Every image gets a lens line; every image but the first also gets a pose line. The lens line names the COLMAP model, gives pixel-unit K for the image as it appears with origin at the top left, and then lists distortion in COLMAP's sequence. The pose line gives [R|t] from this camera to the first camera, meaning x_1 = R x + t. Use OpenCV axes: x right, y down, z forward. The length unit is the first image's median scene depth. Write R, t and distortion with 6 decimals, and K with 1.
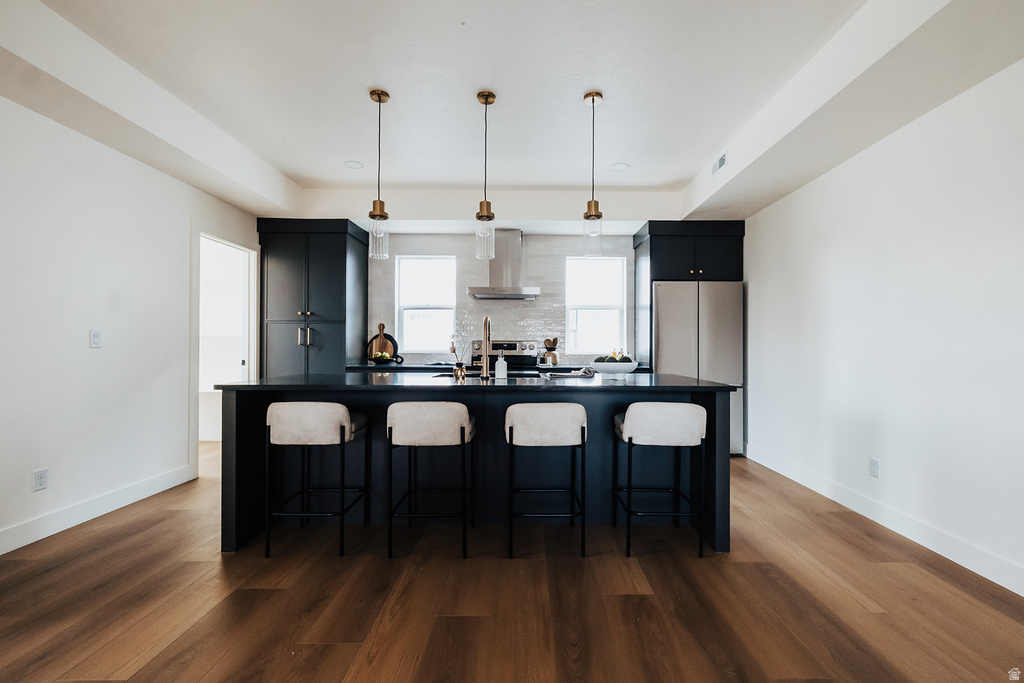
lens RADIAL K [[441.9, 0, 530.1], [0, 441.9, 346.1], [0, 0, 1]] dist [-0.001234, -0.000280]
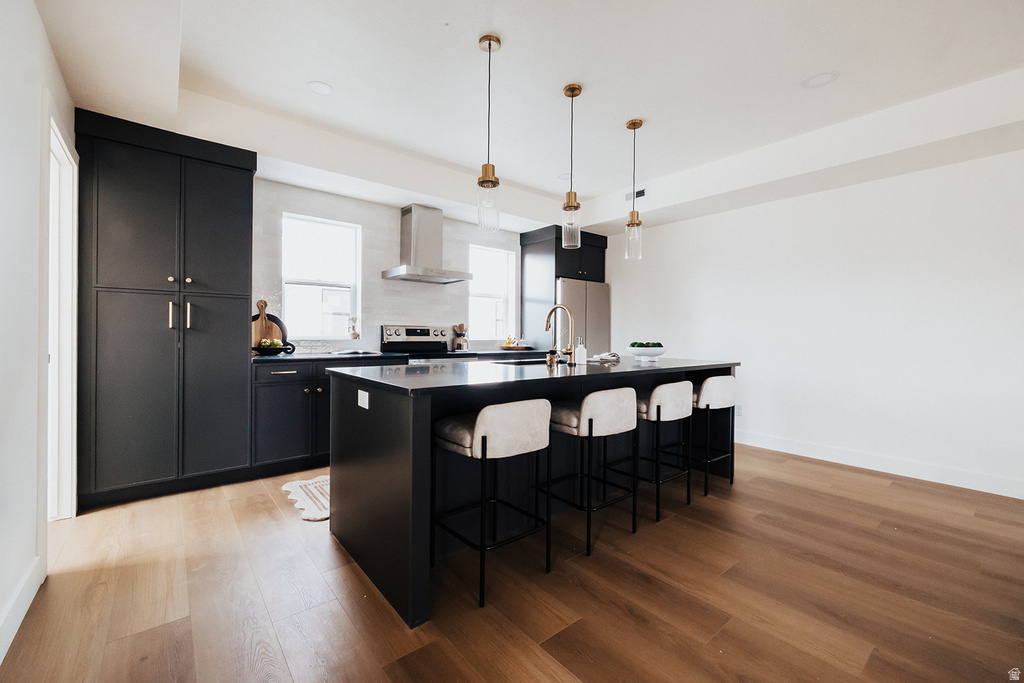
lens RADIAL K [[423.8, 0, 512.4], [0, 423.8, 338.8], [0, 0, 1]] dist [-0.000990, -0.000128]
pose [[0.775906, -0.003211, 0.630840, -0.498154], [-0.008797, 0.999835, 0.015909, -0.001516], [-0.630787, -0.017893, 0.775750, 0.194426]]
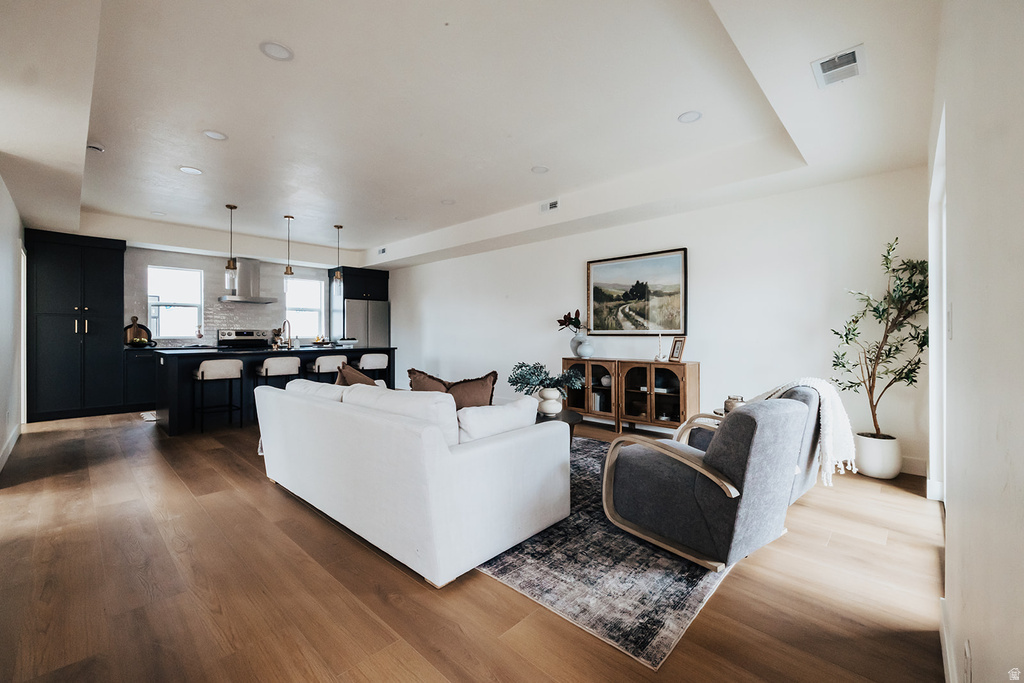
lens RADIAL K [[423.8, 0, 513.5], [0, 423.8, 334.2], [0, 0, 1]] dist [-0.000990, -0.000128]
pose [[0.694791, -0.003944, 0.719201, -0.497186], [-0.000028, 0.999985, 0.005511, -0.005596], [-0.719212, -0.003849, 0.694780, -0.735232]]
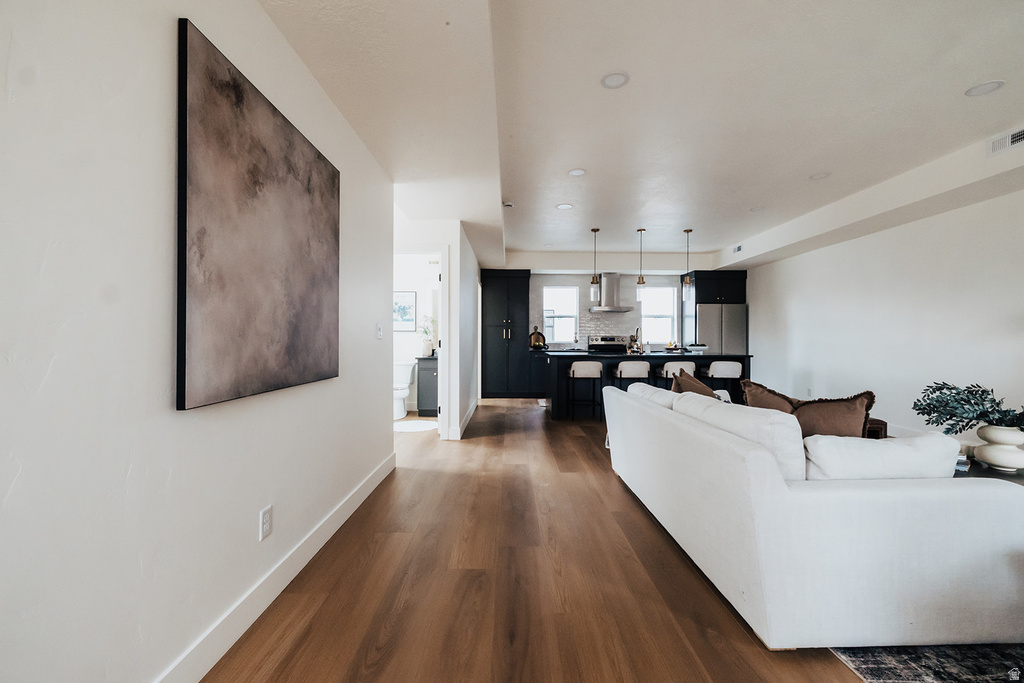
lens RADIAL K [[428.9, 0, 515.5], [0, 428.9, 338.7], [0, 0, 1]] dist [-0.000501, -0.000486]
pose [[0.999988, -0.000092, 0.004797, -0.459876], [0.000081, 0.999998, 0.002209, -0.005219], [-0.004797, -0.002209, 0.999986, -0.737837]]
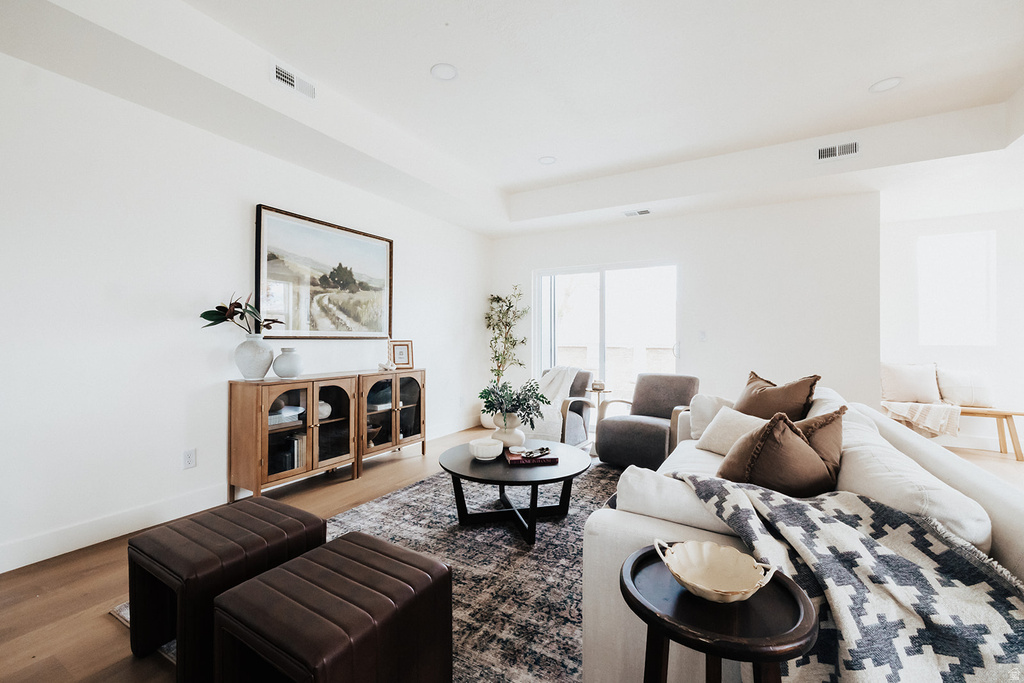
lens RADIAL K [[423.8, 0, 507.4], [0, 423.8, 337.0], [0, 0, 1]] dist [-0.000990, -0.000128]
pose [[-0.857512, -0.009202, 0.514382, -0.174638], [-0.015325, 0.999853, -0.007661, 0.001353], [-0.514236, -0.014452, -0.857527, 0.264157]]
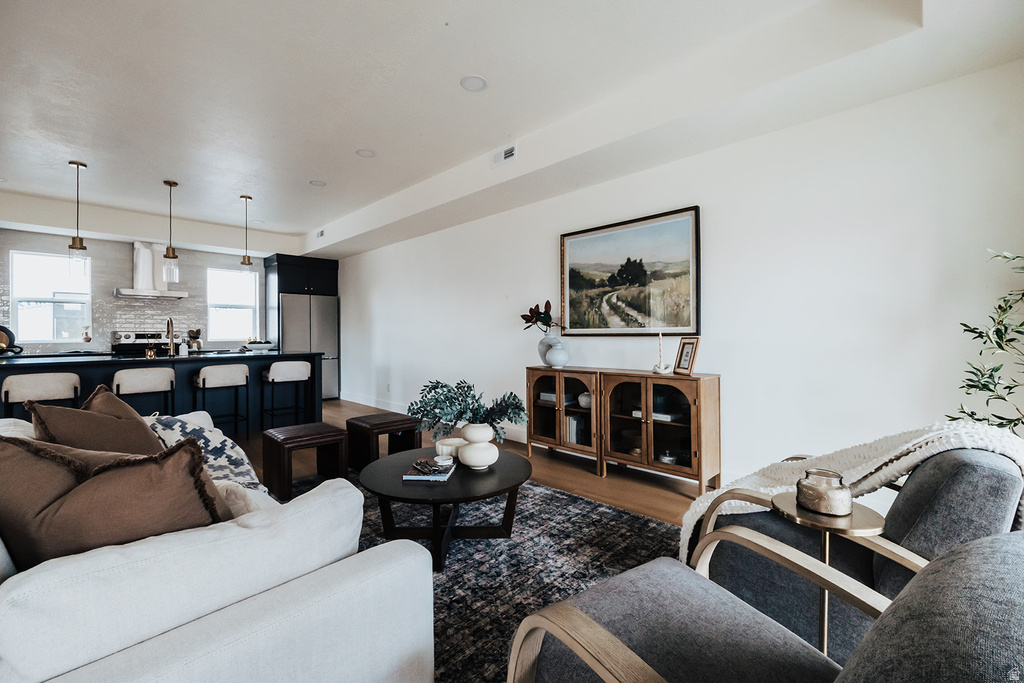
lens RADIAL K [[423.8, 0, 514.2], [0, 423.8, 333.9], [0, 0, 1]] dist [-0.000990, -0.000128]
pose [[0.701691, -0.008047, 0.712436, -0.196482], [0.006496, 0.999967, 0.004897, -0.004305], [-0.712452, 0.001192, 0.701720, -0.603381]]
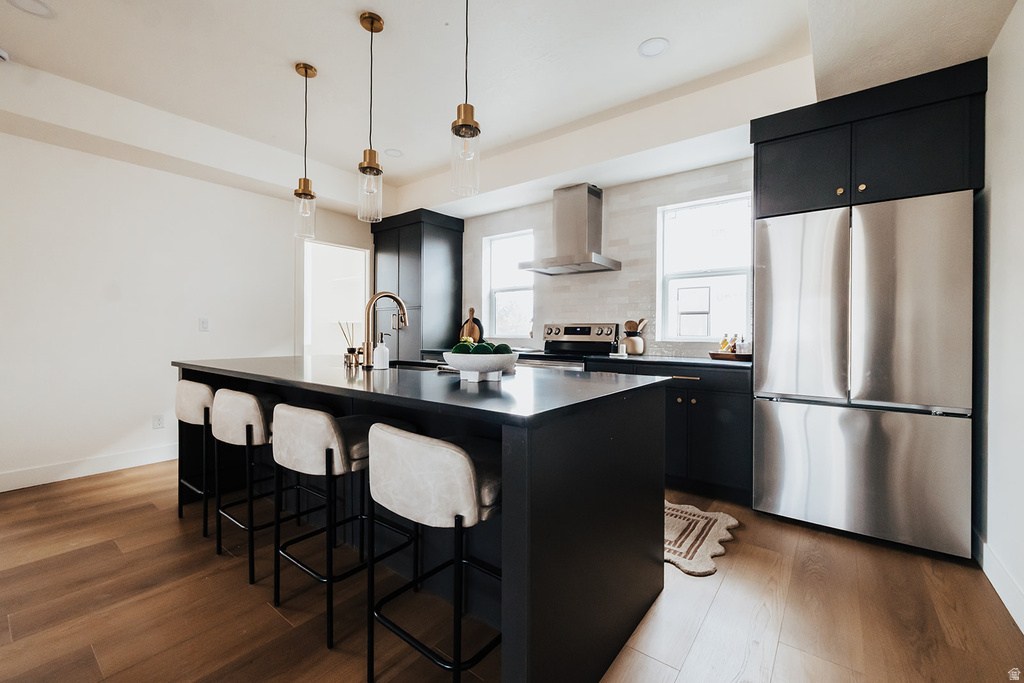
lens RADIAL K [[423.8, 0, 514.4], [0, 423.8, 337.3], [0, 0, 1]] dist [-0.000990, -0.000128]
pose [[0.789086, 0.008431, -0.614225, 0.353980], [-0.001301, 0.999927, 0.012054, 0.003894], [0.614282, -0.008713, 0.789039, 0.330613]]
